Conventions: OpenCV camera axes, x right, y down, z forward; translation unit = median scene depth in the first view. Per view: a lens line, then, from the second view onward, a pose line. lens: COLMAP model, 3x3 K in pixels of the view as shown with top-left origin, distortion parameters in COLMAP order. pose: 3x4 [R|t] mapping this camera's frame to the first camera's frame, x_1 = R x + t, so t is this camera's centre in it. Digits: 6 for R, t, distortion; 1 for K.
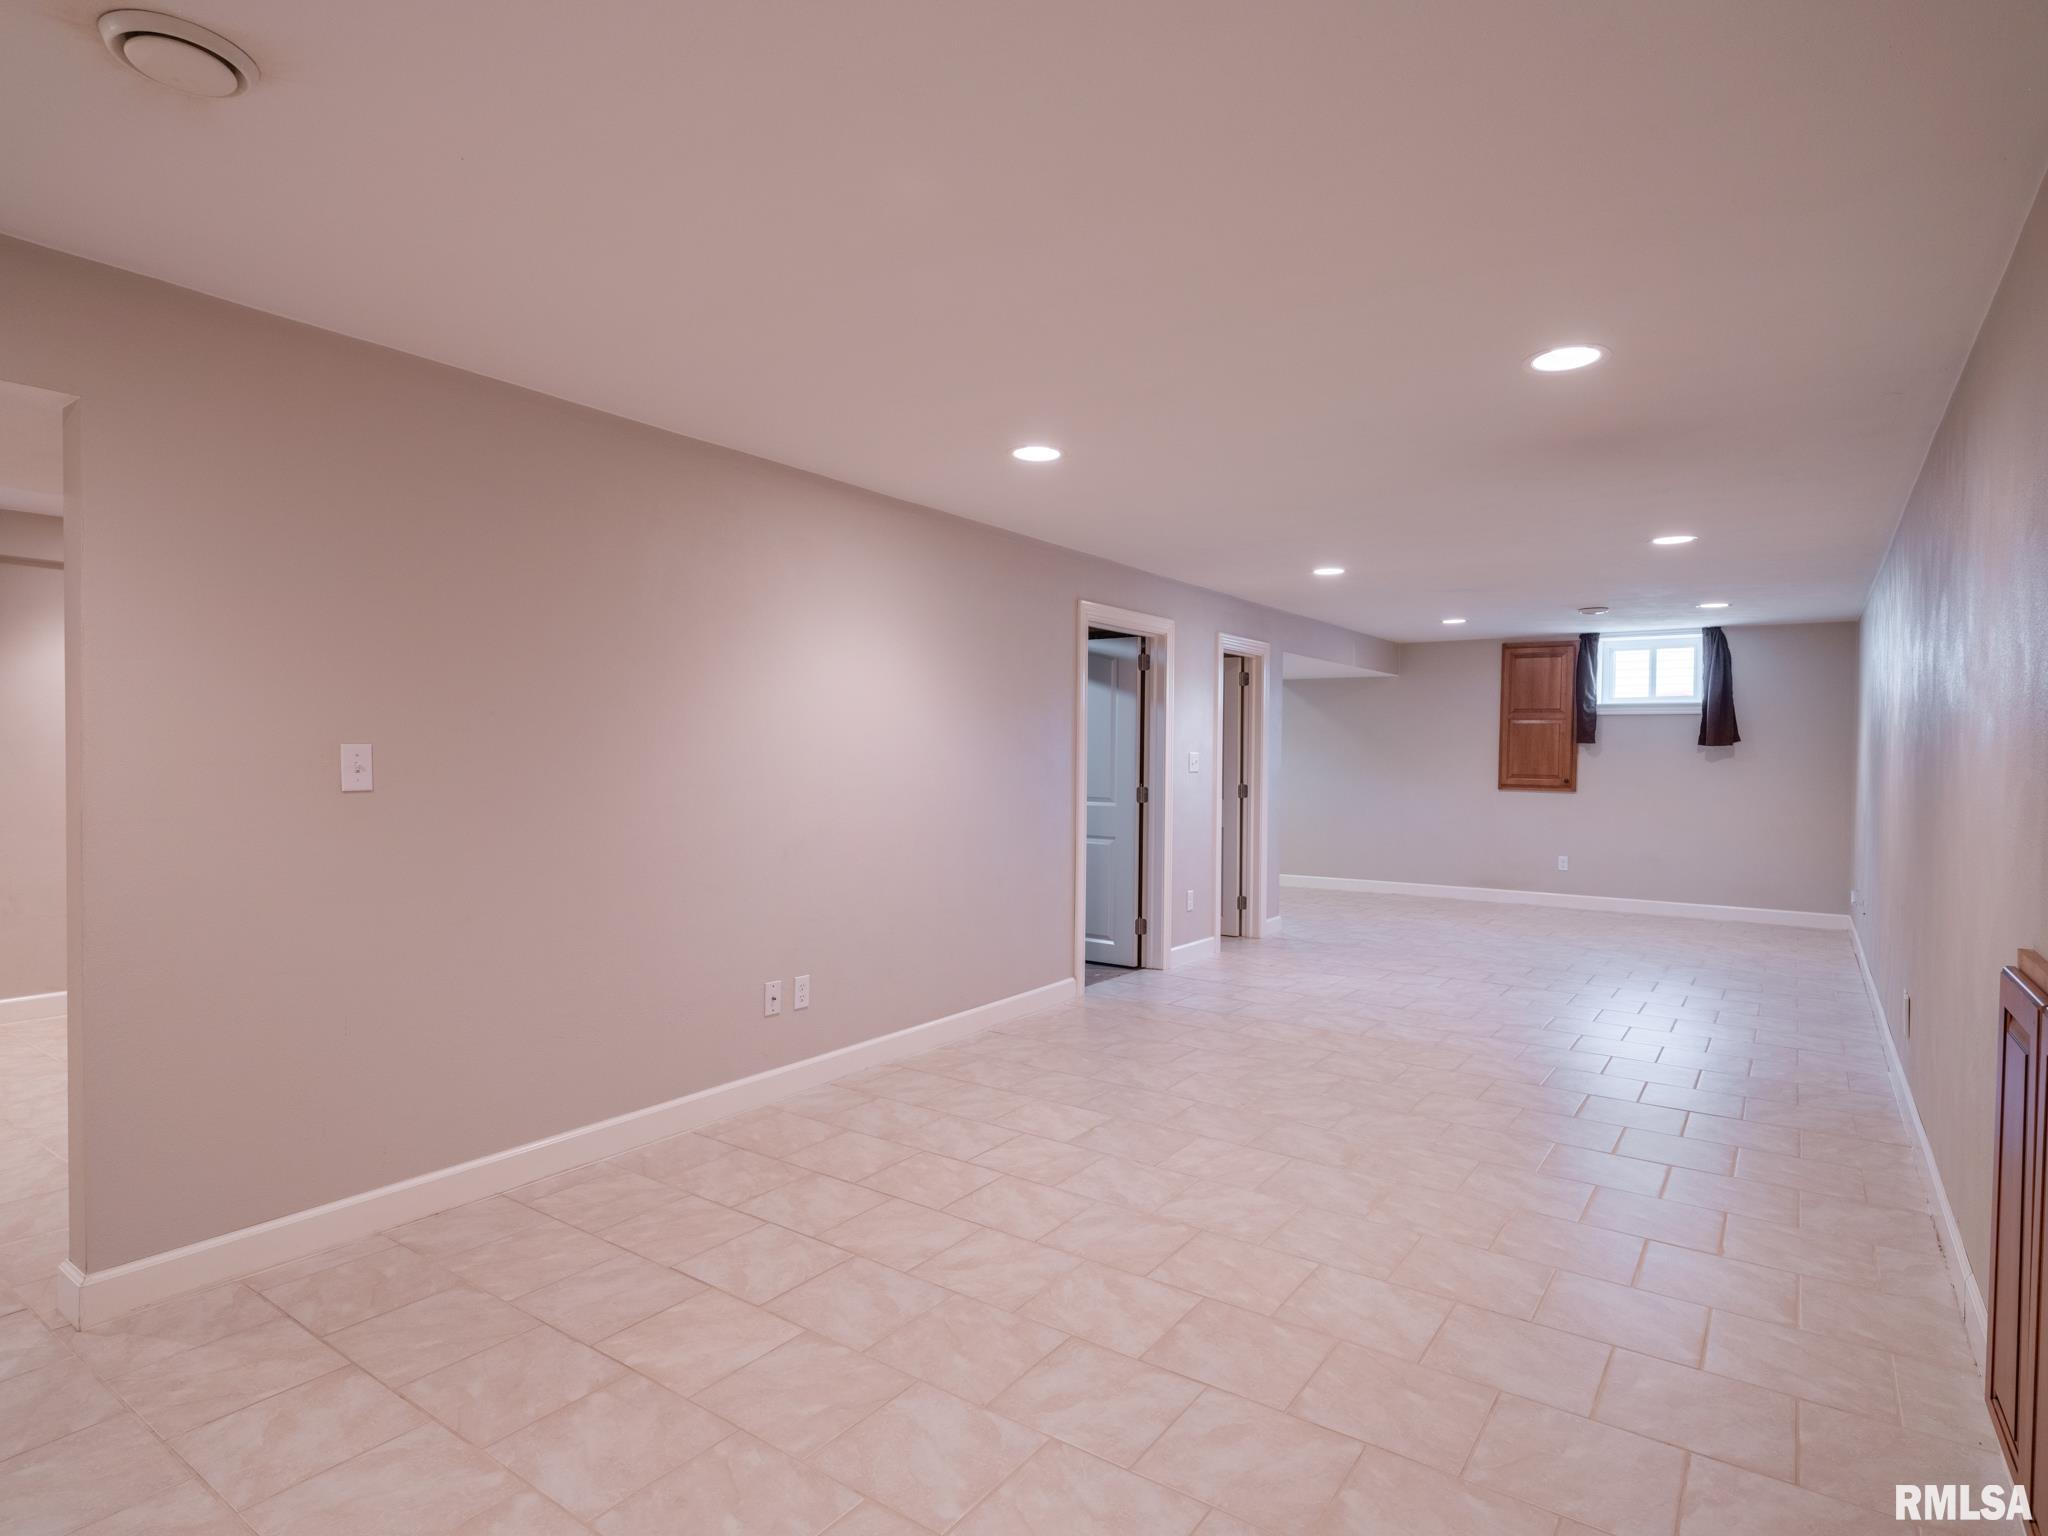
lens RADIAL K [[1105.7, 0, 1028.6], [0, 1105.7, 774.0], [0, 0, 1]] dist [0.021090, -0.007583]
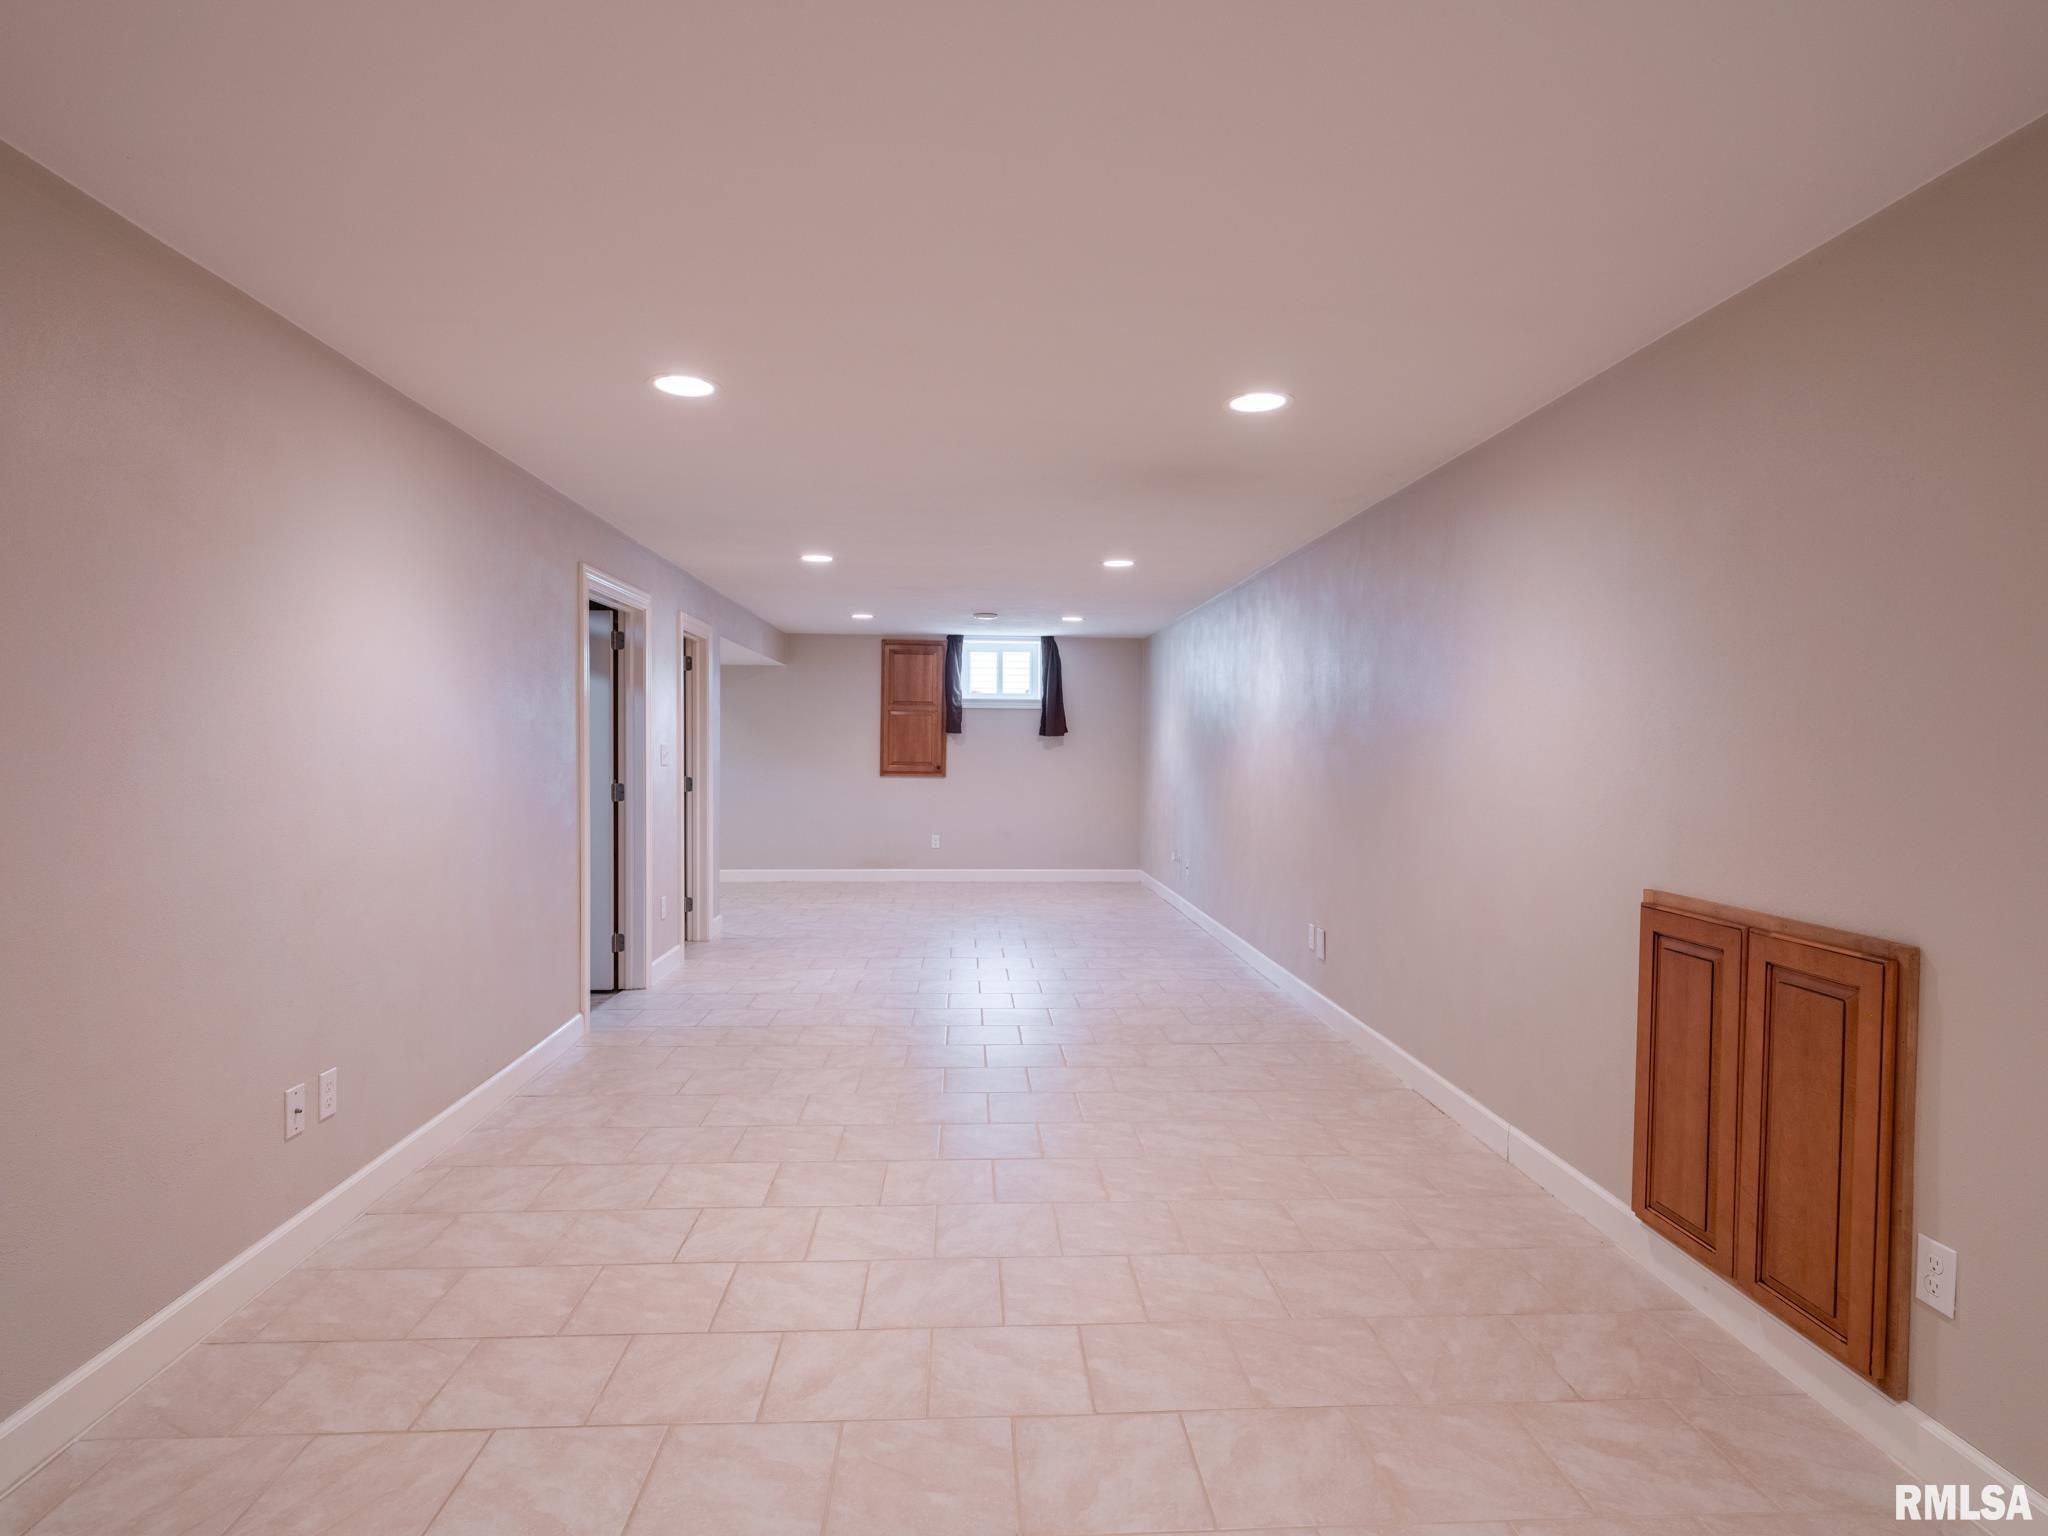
lens RADIAL K [[1105.7, 0, 1028.6], [0, 1105.7, 774.0], [0, 0, 1]] dist [0.021090, -0.007583]
pose [[0.783703, -0.018251, 0.620867, -0.155654], [0.009298, 0.999801, 0.017654, -0.006589], [-0.621066, -0.008063, 0.783717, 0.095900]]
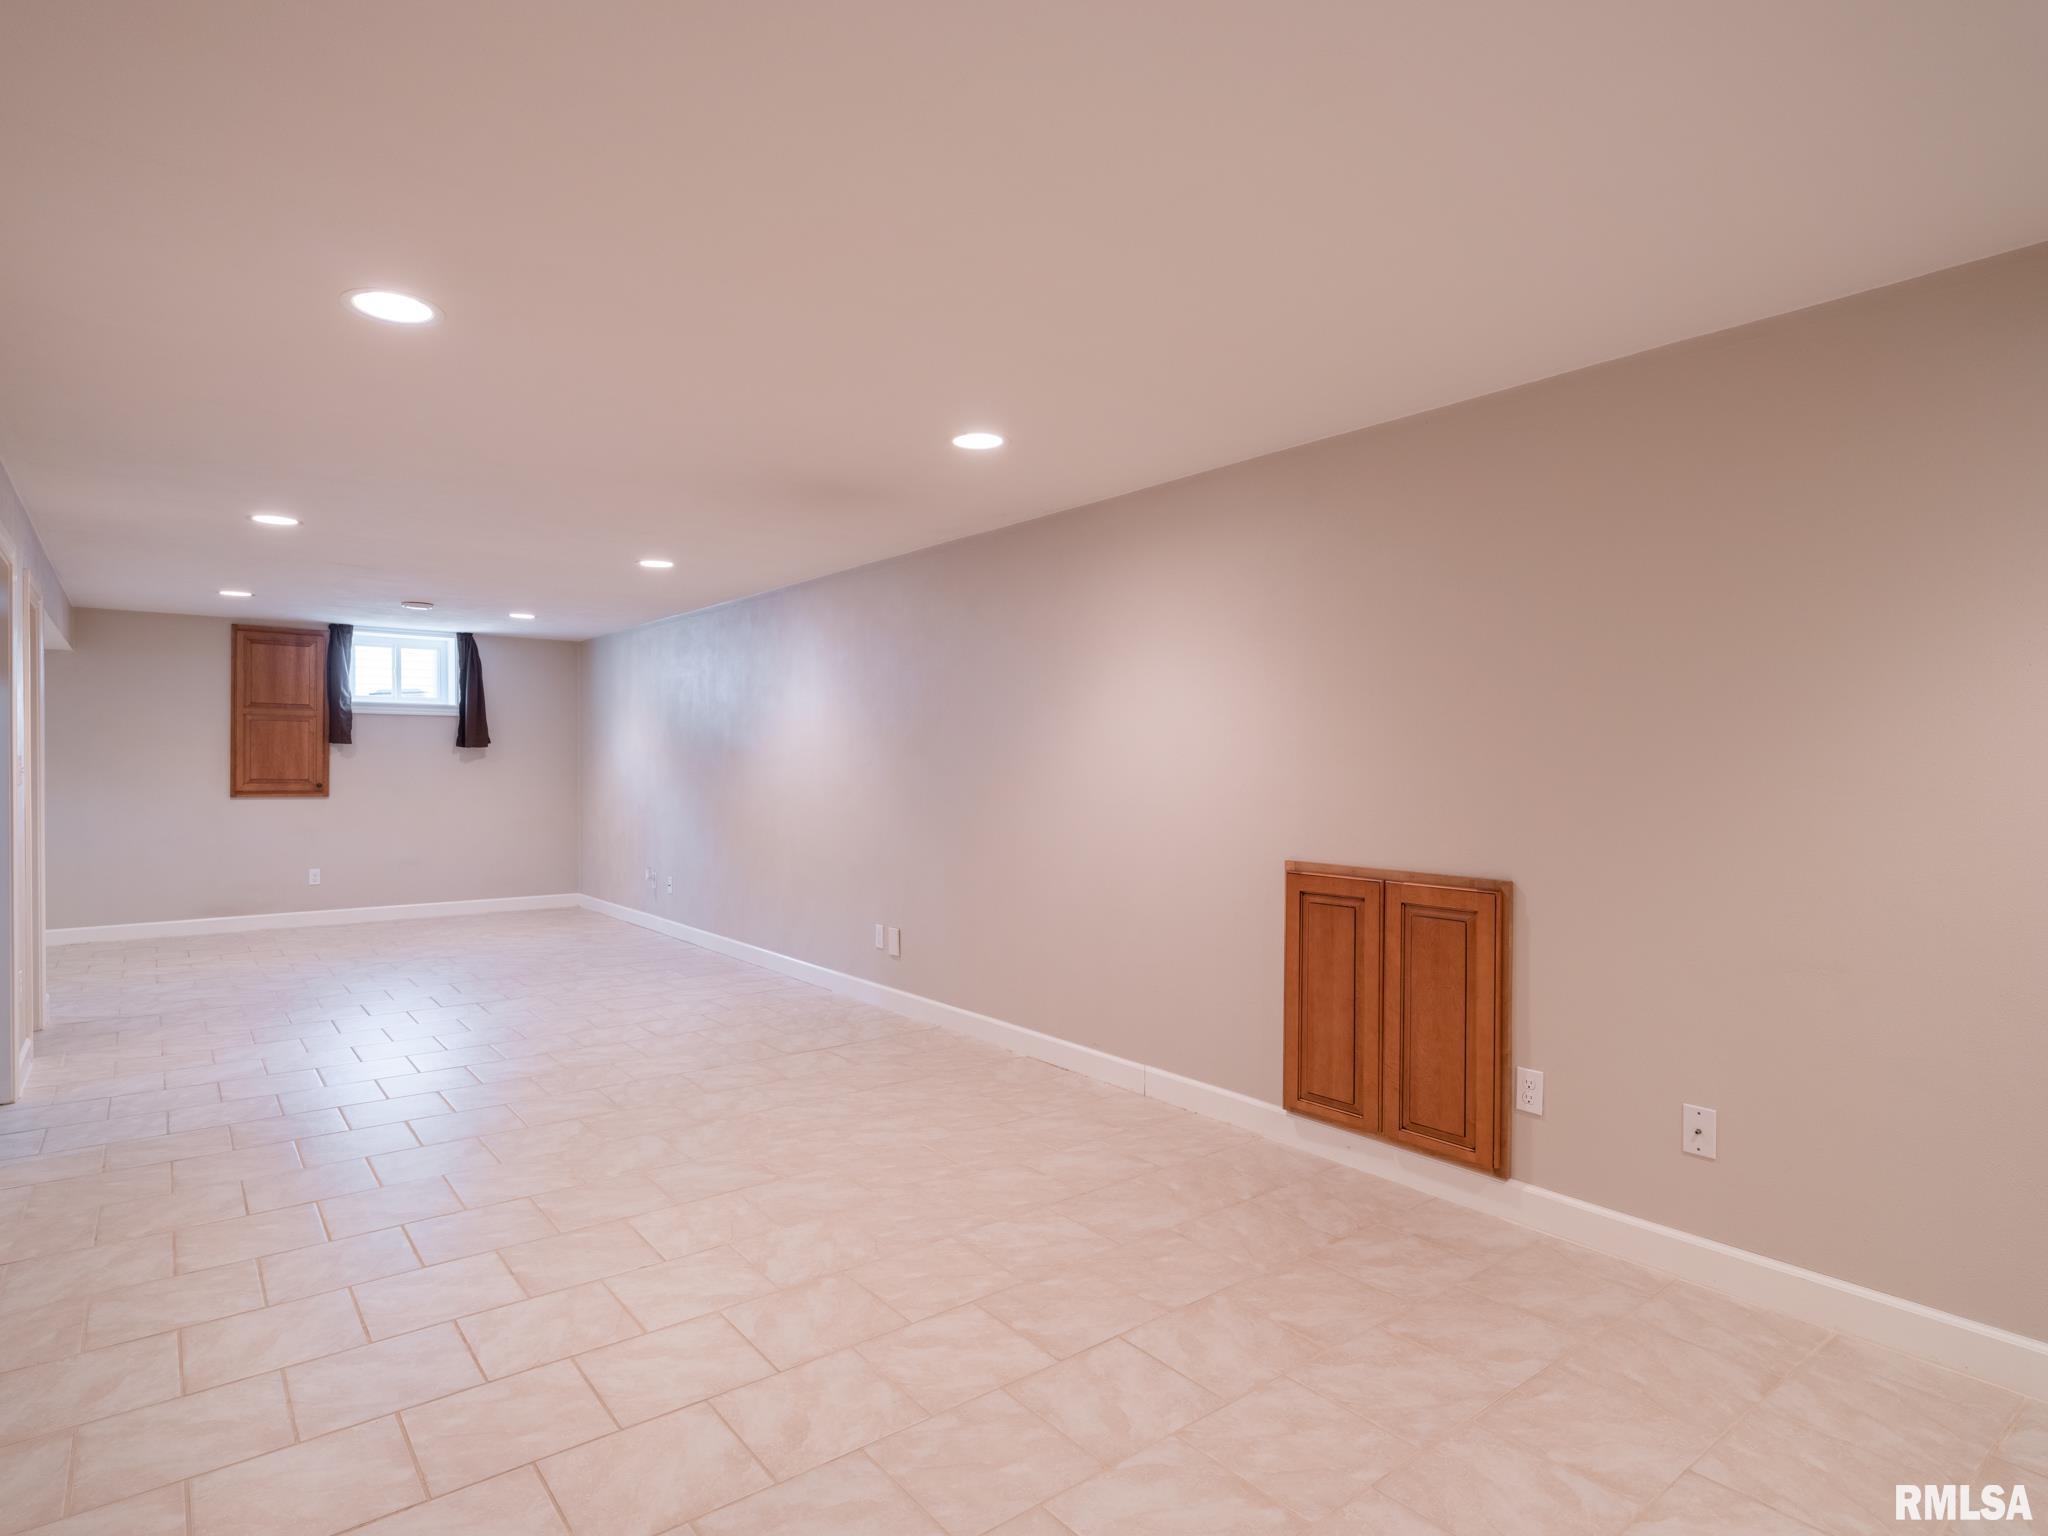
lens RADIAL K [[1105.7, 0, 1028.6], [0, 1105.7, 774.0], [0, 0, 1]] dist [0.021090, -0.007583]
pose [[0.283758, -0.015184, 0.958776, -0.265850], [0.014469, 0.999829, 0.011552, -0.005810], [-0.958787, 0.010594, 0.283929, 0.224824]]
